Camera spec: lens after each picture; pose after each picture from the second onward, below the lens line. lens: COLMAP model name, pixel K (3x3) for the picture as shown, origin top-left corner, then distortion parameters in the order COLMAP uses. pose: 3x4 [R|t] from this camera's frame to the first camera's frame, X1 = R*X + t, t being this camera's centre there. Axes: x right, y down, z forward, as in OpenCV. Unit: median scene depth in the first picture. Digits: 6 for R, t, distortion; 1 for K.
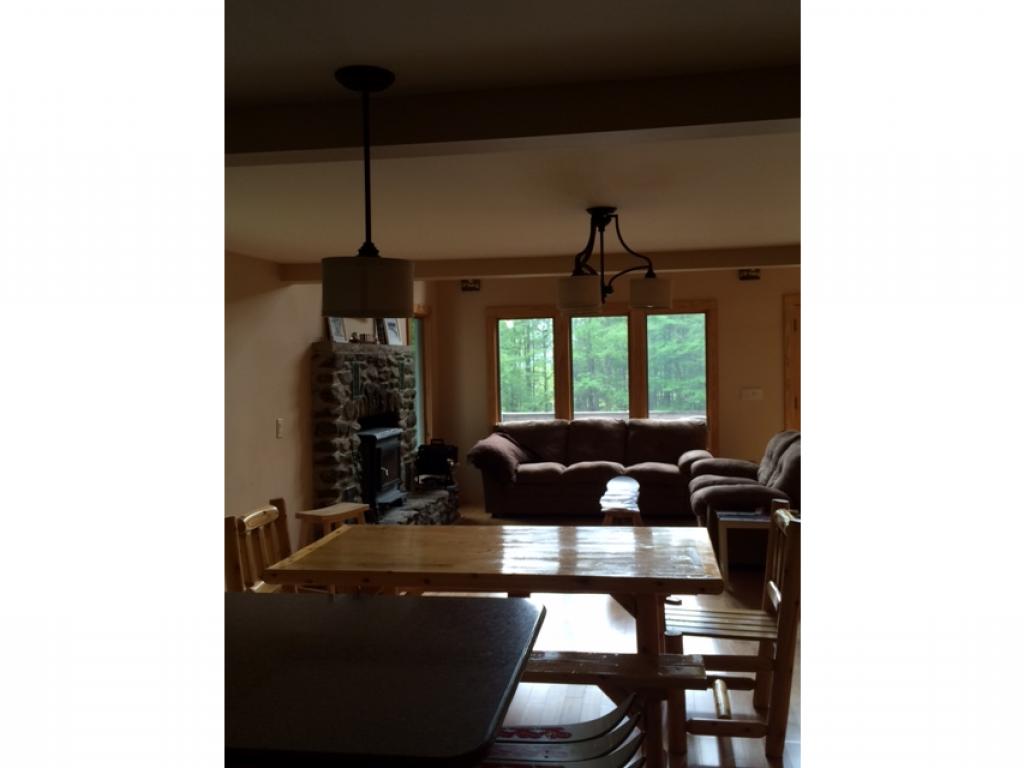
lens RADIAL K [[814.8, 0, 515.0], [0, 814.8, 377.3], [0, 0, 1]] dist [0.067710, -0.116340]
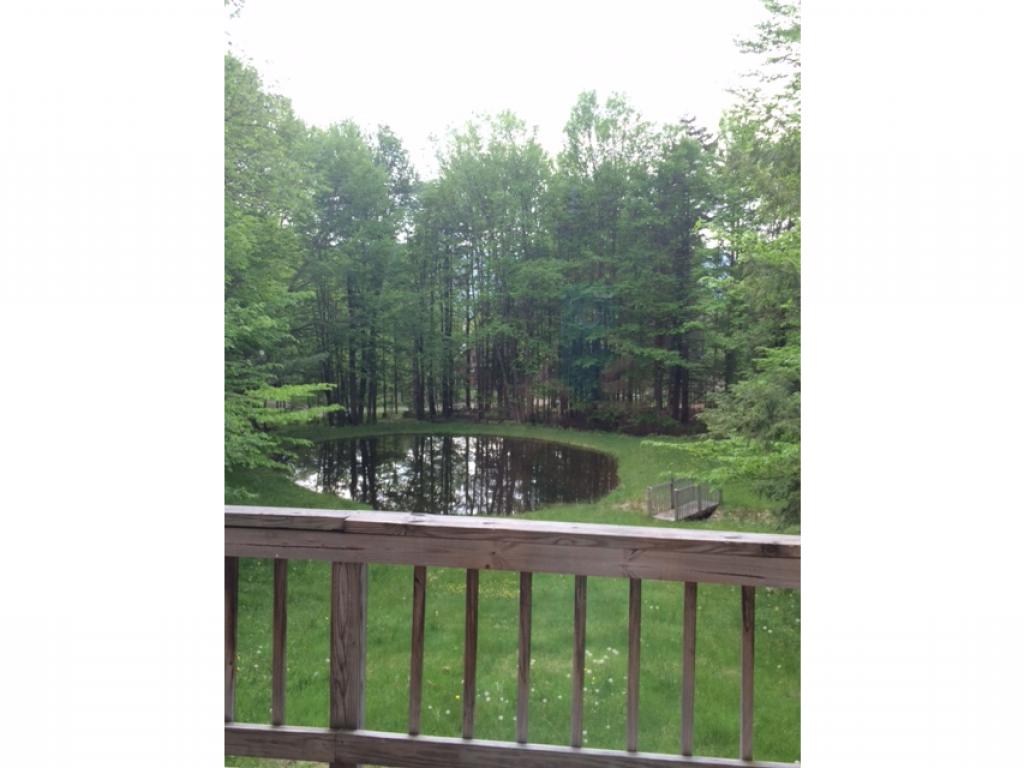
lens RADIAL K [[814.8, 0, 515.0], [0, 814.8, 377.3], [0, 0, 1]] dist [0.067710, -0.116340]
pose [[0.998096, 0.027109, 0.055408, 0.338199], [-0.031125, 0.996850, 0.072942, -0.021014], [-0.053256, -0.074528, 0.995796, 0.850816]]
